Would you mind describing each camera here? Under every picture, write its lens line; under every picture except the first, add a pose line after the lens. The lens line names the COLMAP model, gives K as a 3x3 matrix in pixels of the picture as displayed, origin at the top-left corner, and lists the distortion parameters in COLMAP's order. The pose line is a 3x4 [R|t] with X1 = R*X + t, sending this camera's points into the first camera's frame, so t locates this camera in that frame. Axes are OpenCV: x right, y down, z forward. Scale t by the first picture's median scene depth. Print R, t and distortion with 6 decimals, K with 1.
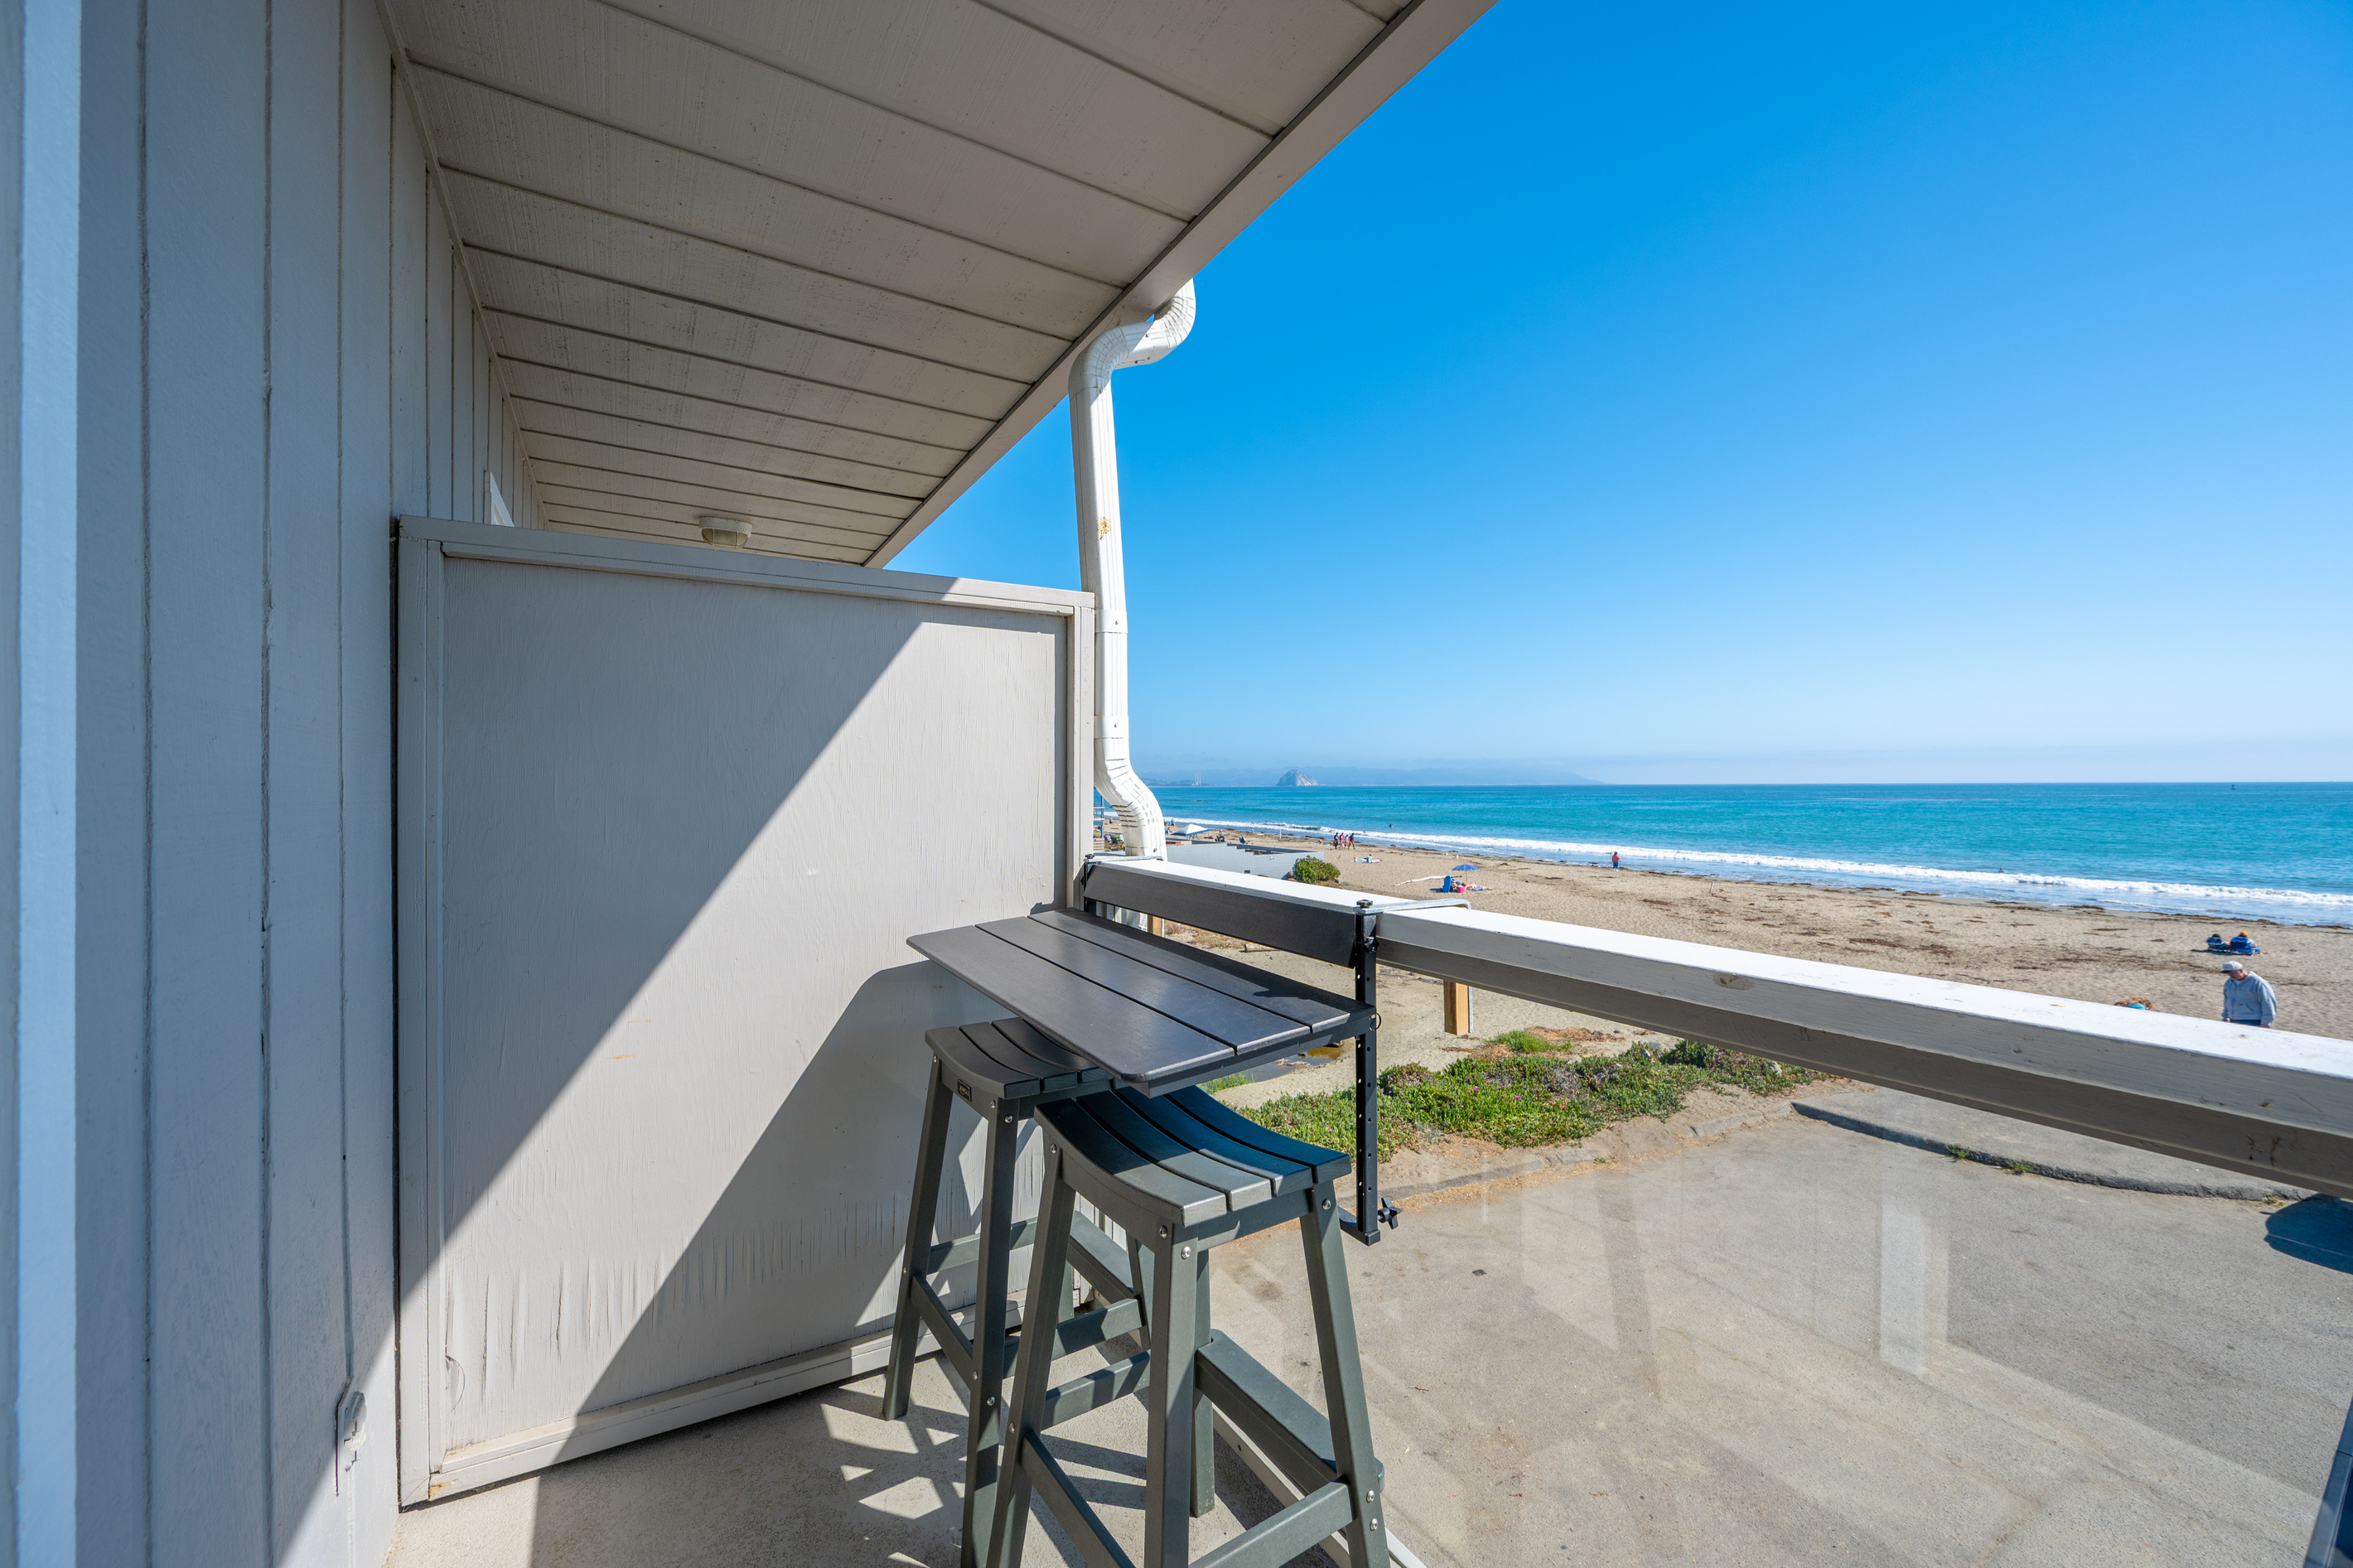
lens RADIAL K [[922.5, 0, 1179.9], [0, 922.5, 791.3], [0, 0, 1]] dist [-0.002674, 0.000242]
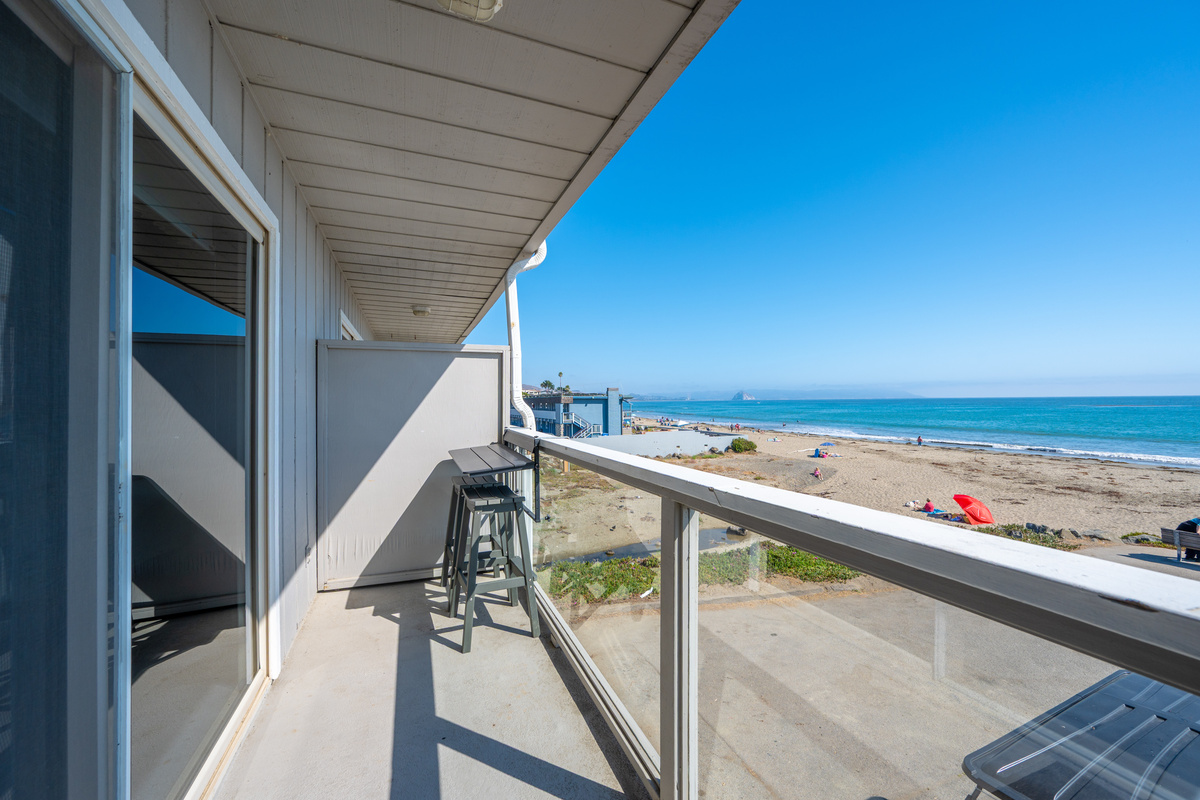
lens RADIAL K [[470.5, 0, 595.1], [0, 470.5, 399.4], [0, 0, 1]] dist [-0.002674, 0.000242]
pose [[0.987585, -0.006474, -0.156950, 0.226805], [0.005037, 0.999942, -0.009552, -0.005459], [0.157002, 0.008643, 0.987560, -0.282859]]
